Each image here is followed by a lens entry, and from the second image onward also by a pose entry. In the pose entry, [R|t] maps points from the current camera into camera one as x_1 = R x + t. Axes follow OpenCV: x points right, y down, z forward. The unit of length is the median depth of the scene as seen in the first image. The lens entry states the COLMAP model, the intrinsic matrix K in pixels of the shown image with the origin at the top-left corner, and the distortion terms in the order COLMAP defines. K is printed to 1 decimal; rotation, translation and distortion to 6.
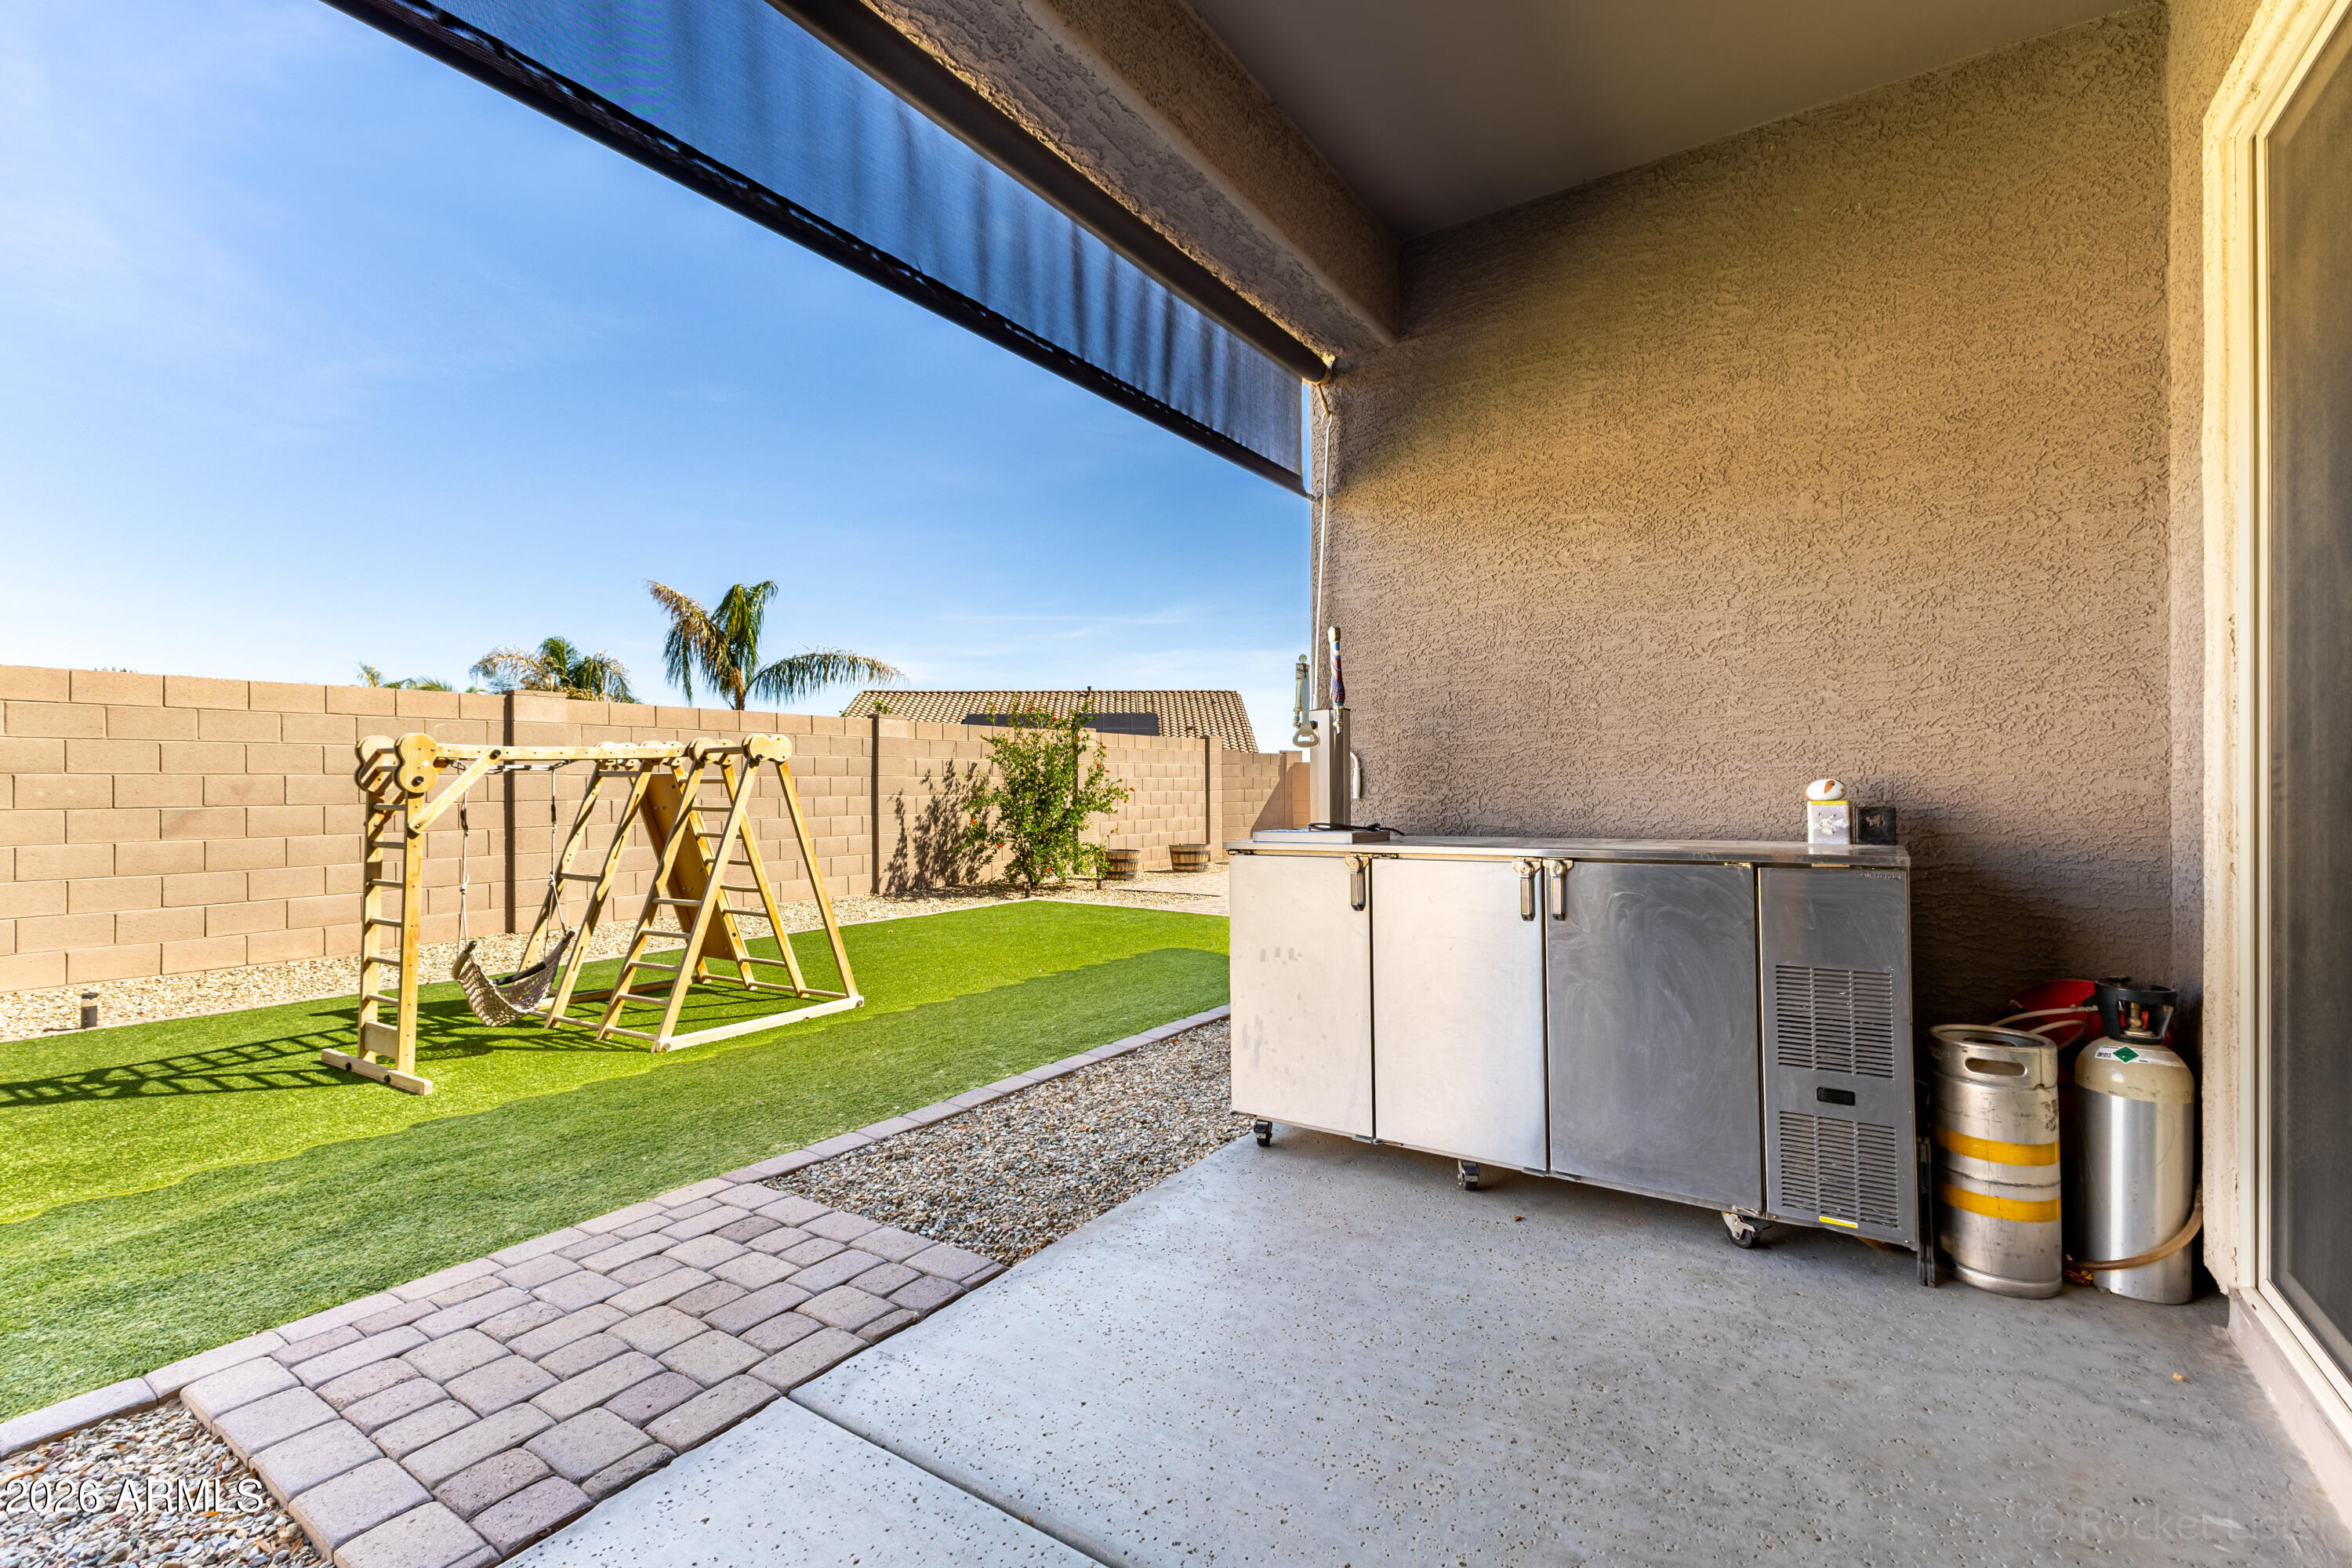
lens RADIAL K [[1036.3, 0, 1177.6], [0, 1036.3, 773.0], [0, 0, 1]] dist [-0.000085, 0.004787]
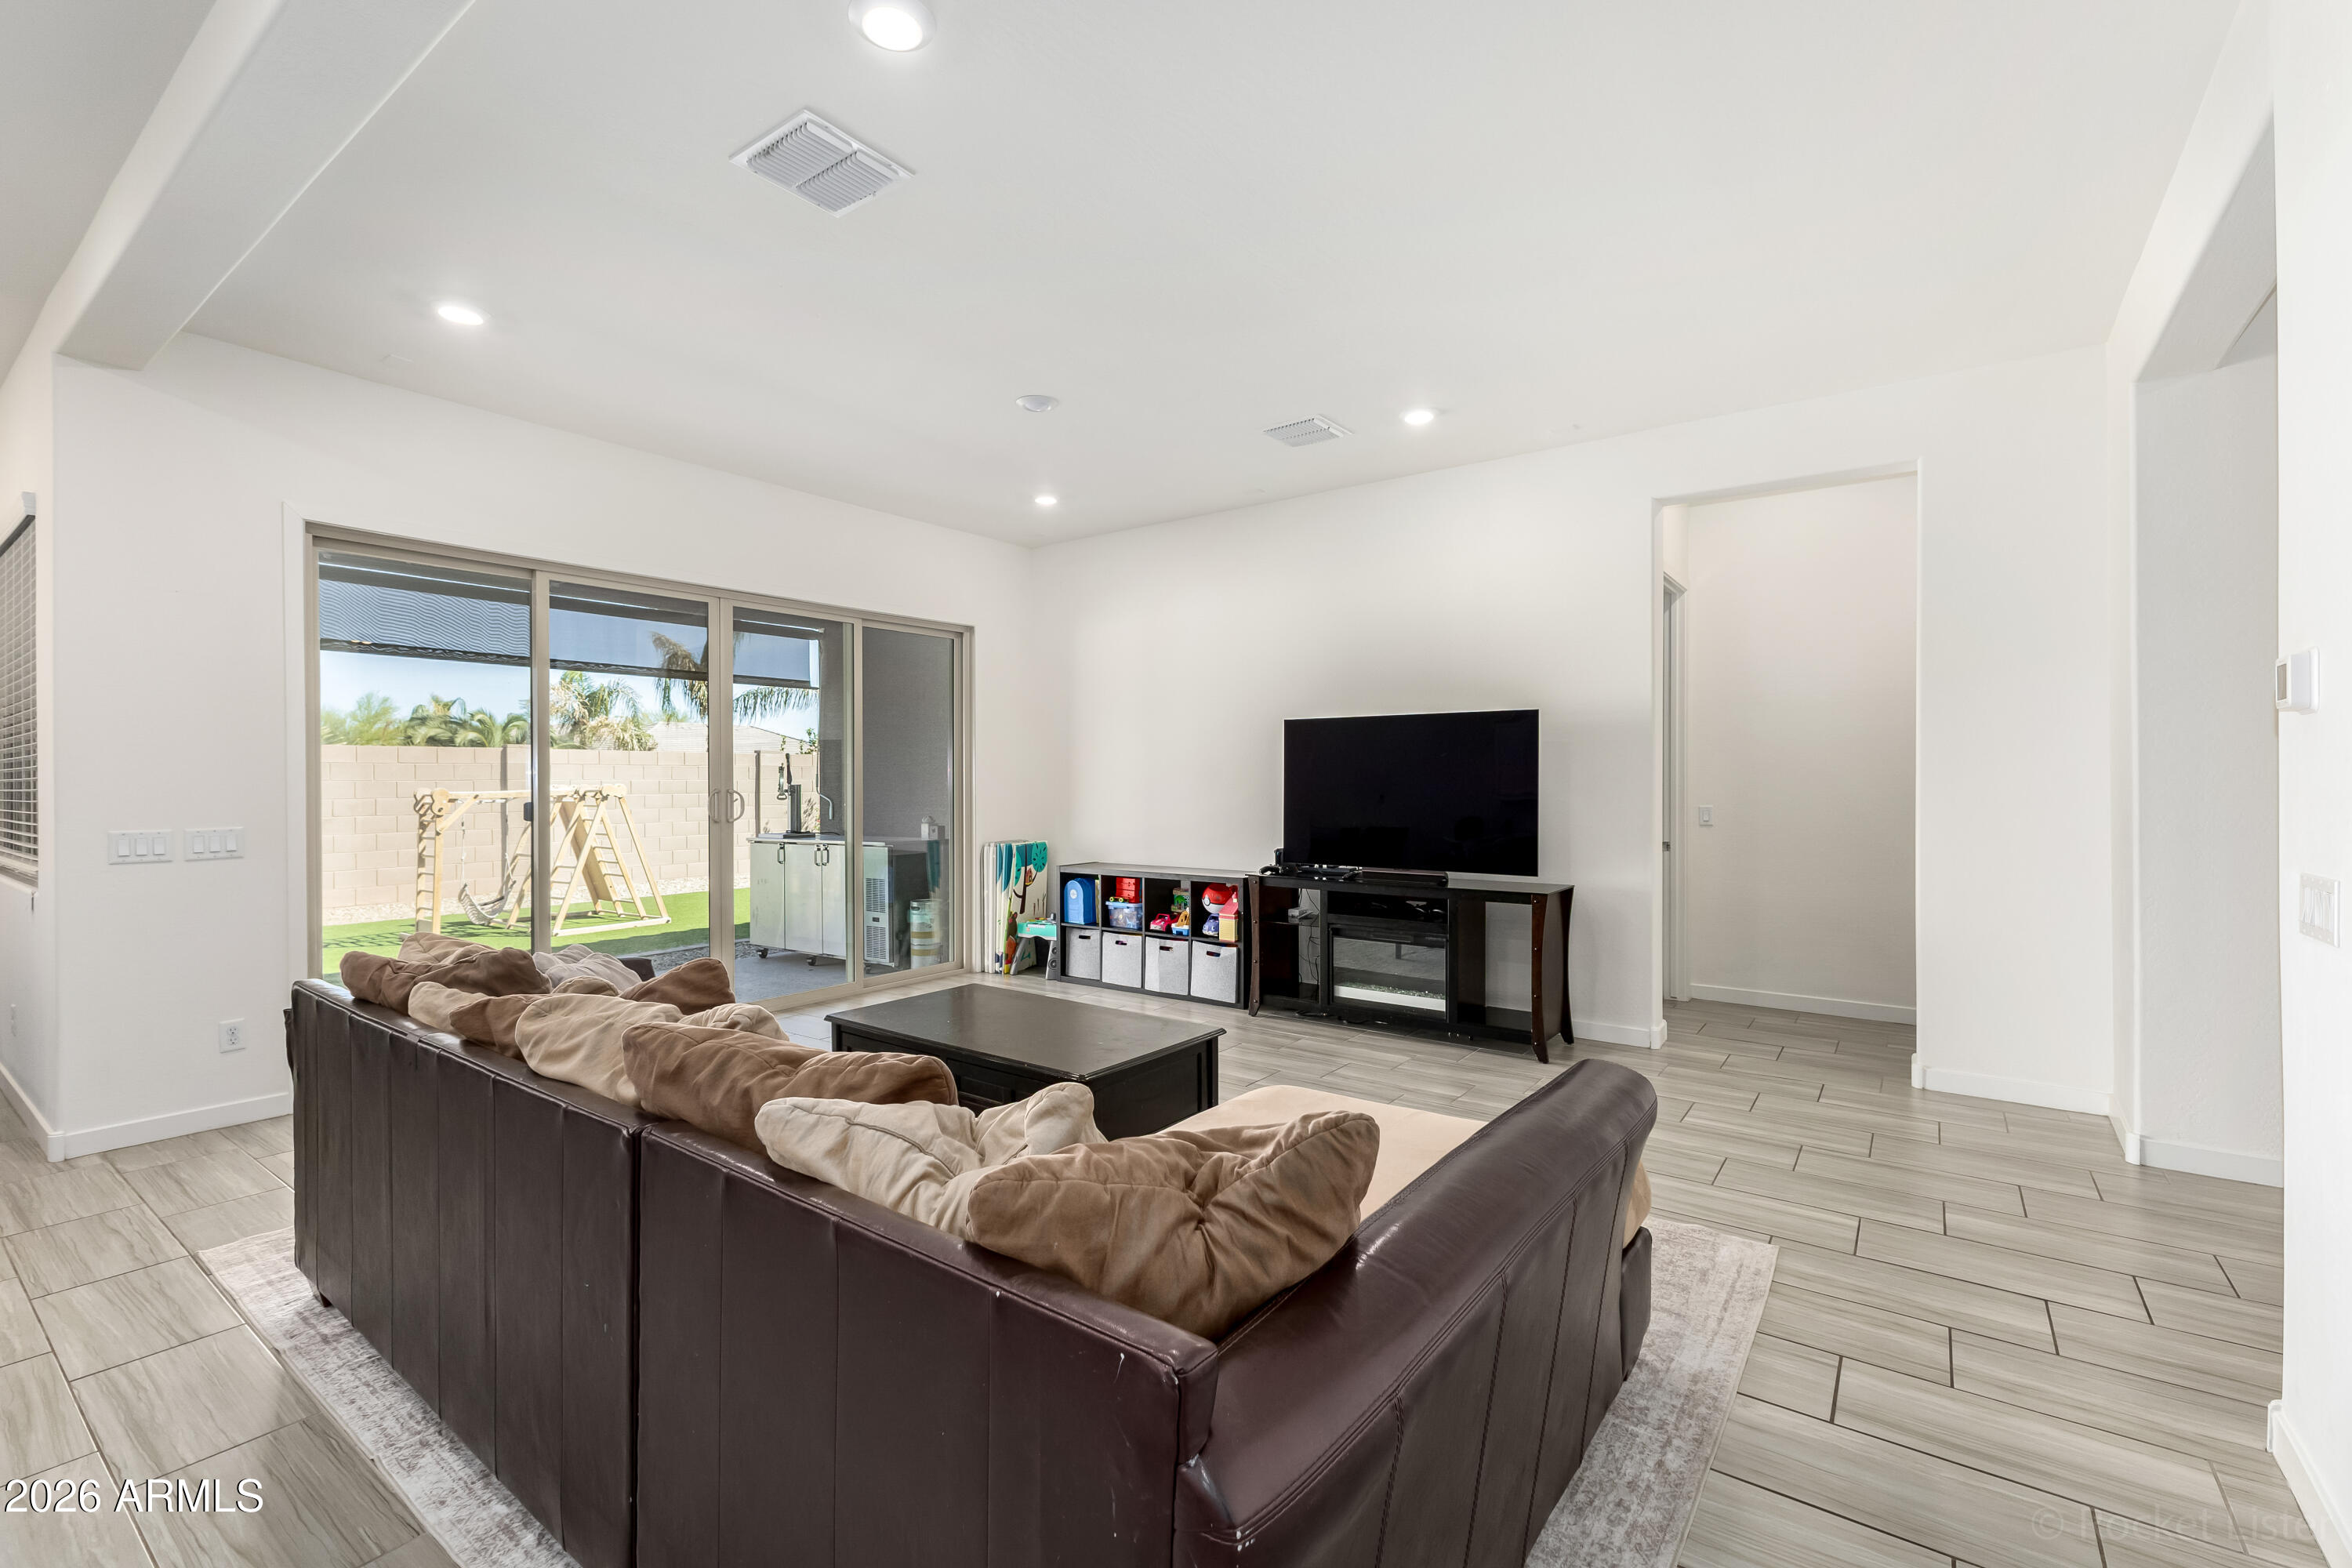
lens RADIAL K [[1036.3, 0, 1177.6], [0, 1036.3, 773.0], [0, 0, 1]] dist [-0.000085, 0.004787]
pose [[0.999519, 0.000409, -0.031014, 0.887414], [-0.000342, 0.999998, 0.002168, -0.074118], [0.031015, -0.002157, 0.999517, -1.137896]]
